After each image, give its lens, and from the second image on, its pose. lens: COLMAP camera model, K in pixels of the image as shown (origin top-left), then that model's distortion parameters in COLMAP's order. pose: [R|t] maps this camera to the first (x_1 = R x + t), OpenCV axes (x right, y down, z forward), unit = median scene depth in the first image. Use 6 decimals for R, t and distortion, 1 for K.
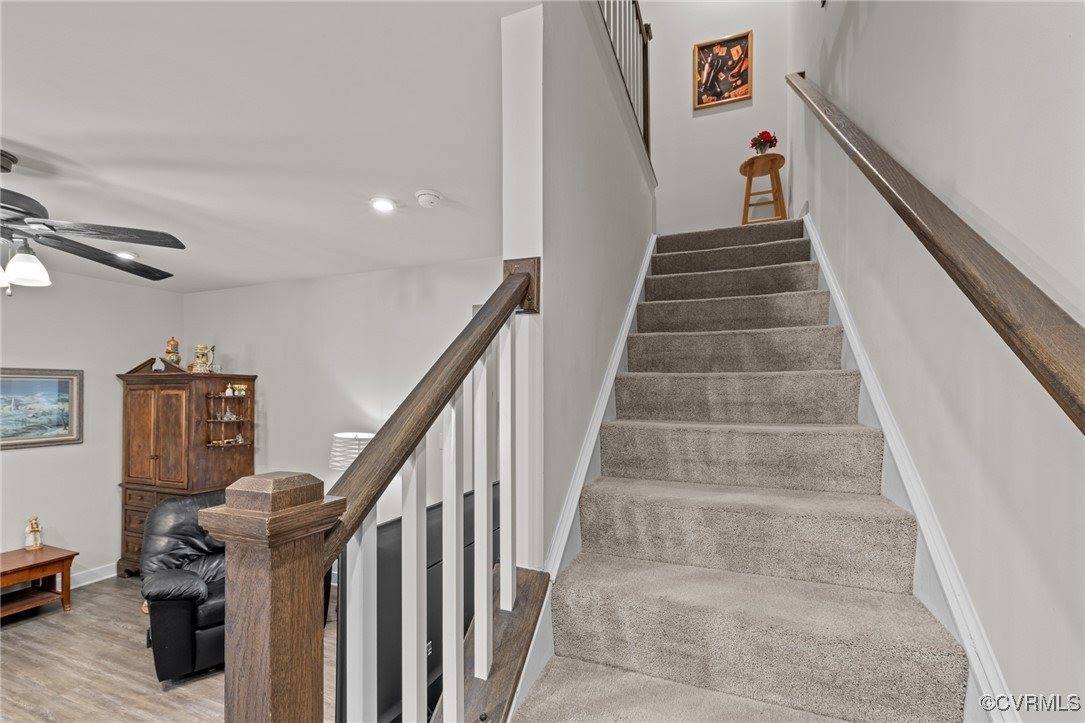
lens RADIAL K [[460.2, 0, 546.1], [0, 460.2, 391.6], [0, 0, 1]] dist [0.000868, -0.001755]
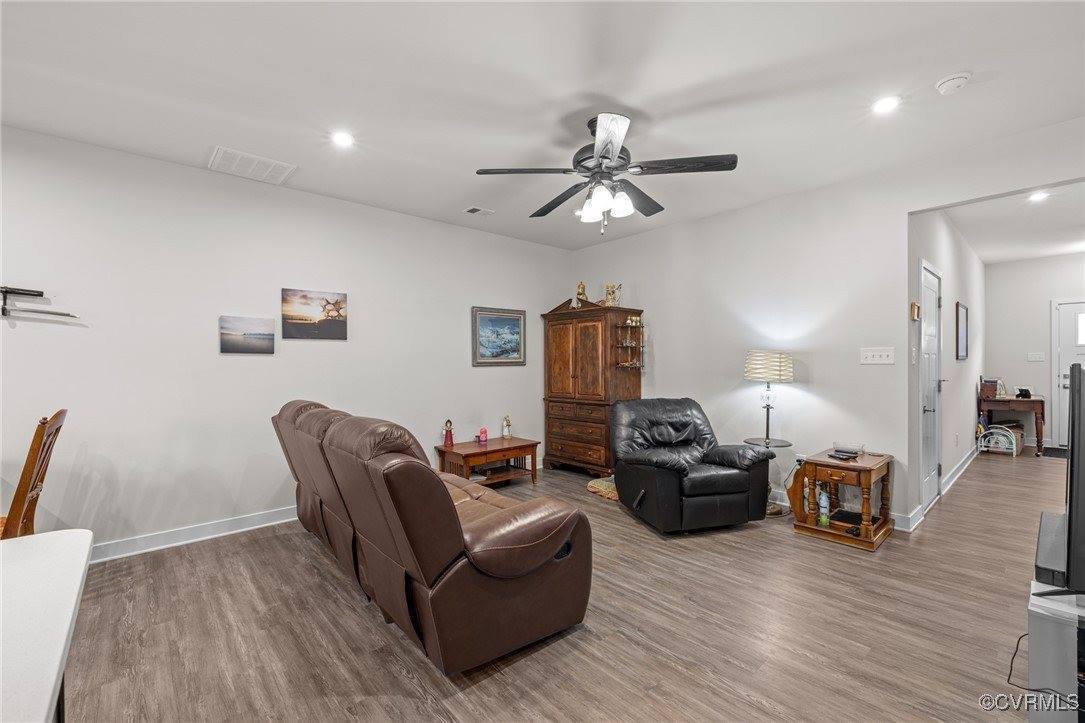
lens RADIAL K [[460.2, 0, 542.1], [0, 460.2, 367.3], [0, 0, 1]] dist [0.000868, -0.001755]
pose [[0.891040, -0.001725, -0.453921, -0.361526], [0.008695, 0.999874, 0.013269, 0.102796], [0.453841, -0.015770, 0.890943, -0.178104]]
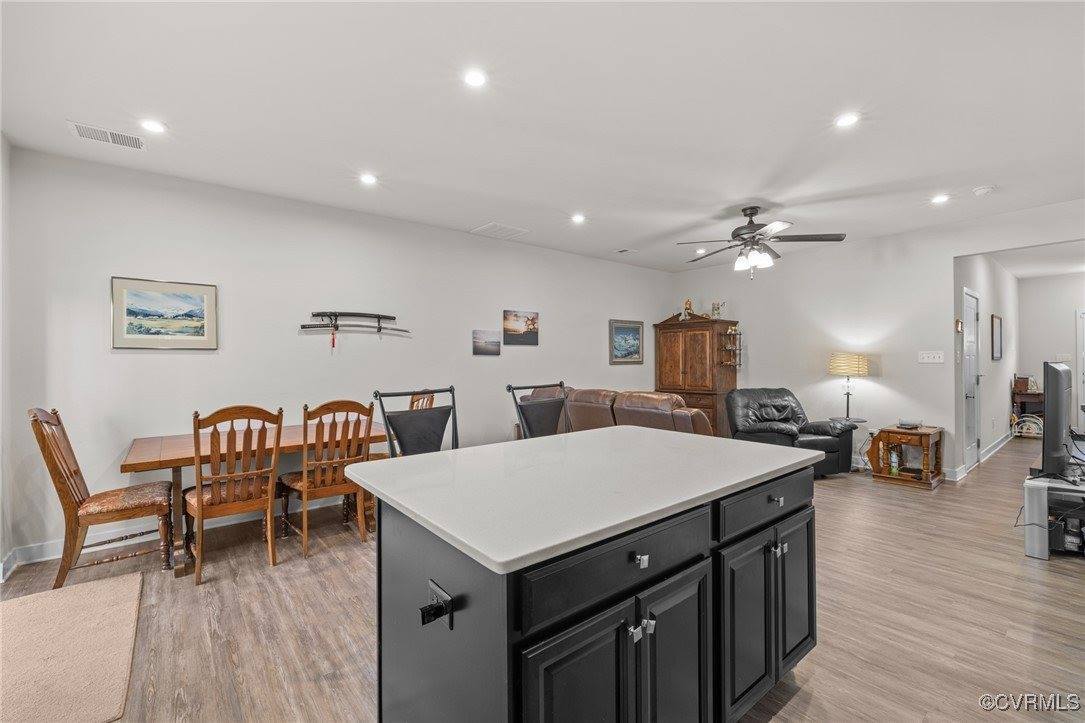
lens RADIAL K [[460.2, 0, 539.1], [0, 460.2, 362.2], [0, 0, 1]] dist [0.000868, -0.001755]
pose [[0.866322, -0.005019, -0.499462, -0.488446], [0.006887, 0.999974, 0.001898, 0.102004], [0.499439, -0.005084, 0.866334, -0.714097]]
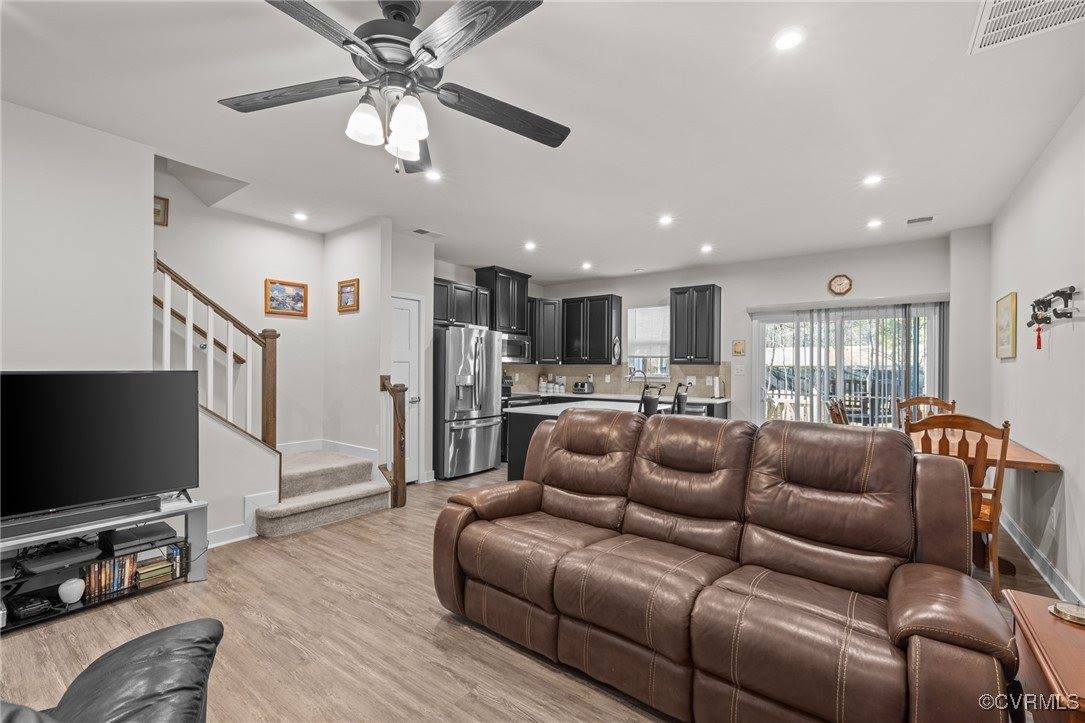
lens RADIAL K [[460.2, 0, 548.6], [0, 460.2, 366.2], [0, 0, 1]] dist [0.000868, -0.001755]
pose [[-0.968179, -0.003042, 0.250238, -0.854524], [-0.005609, 0.999939, -0.009548, 0.104320], [-0.250194, -0.010648, -0.968137, 0.888533]]
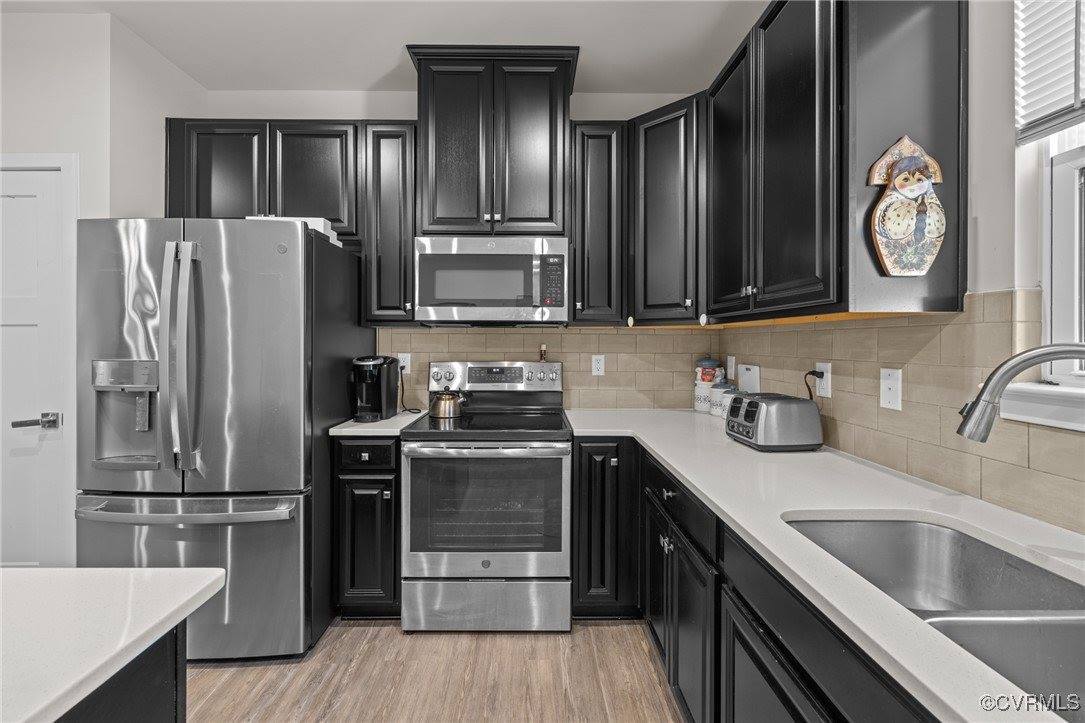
lens RADIAL K [[460.2, 0, 538.3], [0, 460.2, 341.8], [0, 0, 1]] dist [0.000868, -0.001755]
pose [[-0.375039, 0.003463, 0.927003, -0.846925], [-0.004283, 0.999976, -0.005468, 0.101598], [-0.926999, -0.006021, -0.375015, -0.579768]]
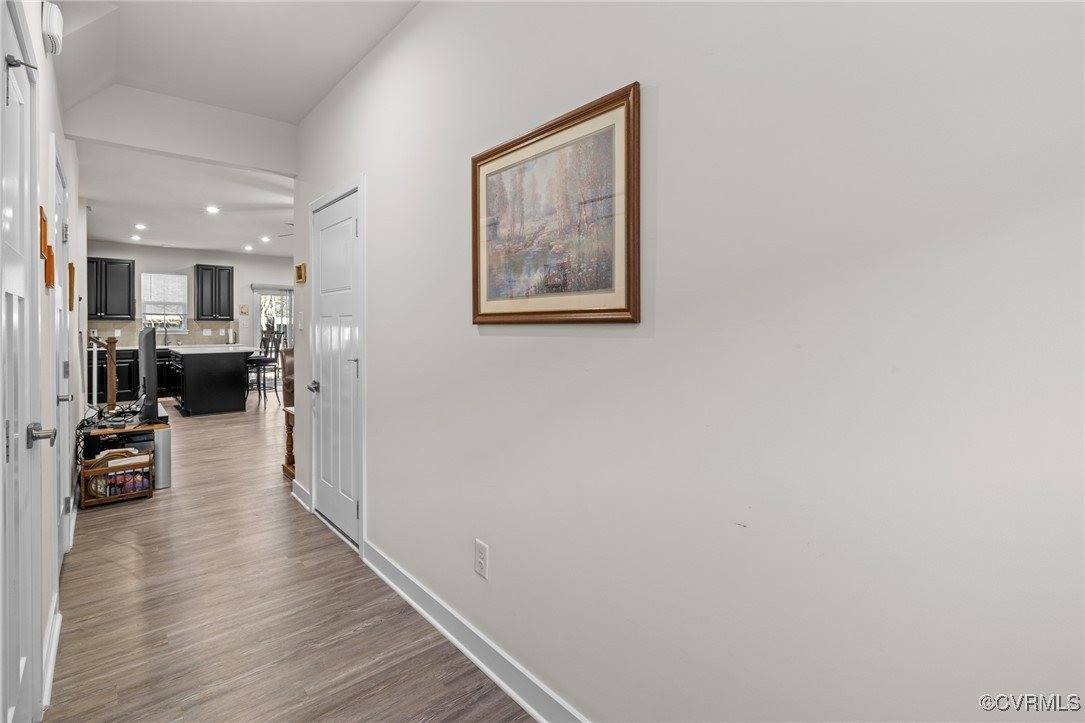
lens RADIAL K [[493.8, 0, 532.7], [0, 493.8, 330.7], [0, 0, 1]] dist [0.001930, 0.000273]
pose [[-0.466285, 0.013520, -0.884531, 0.474123], [0.006761, 0.999908, 0.011720, 0.111792], [0.884608, -0.000516, -0.466334, 1.725462]]
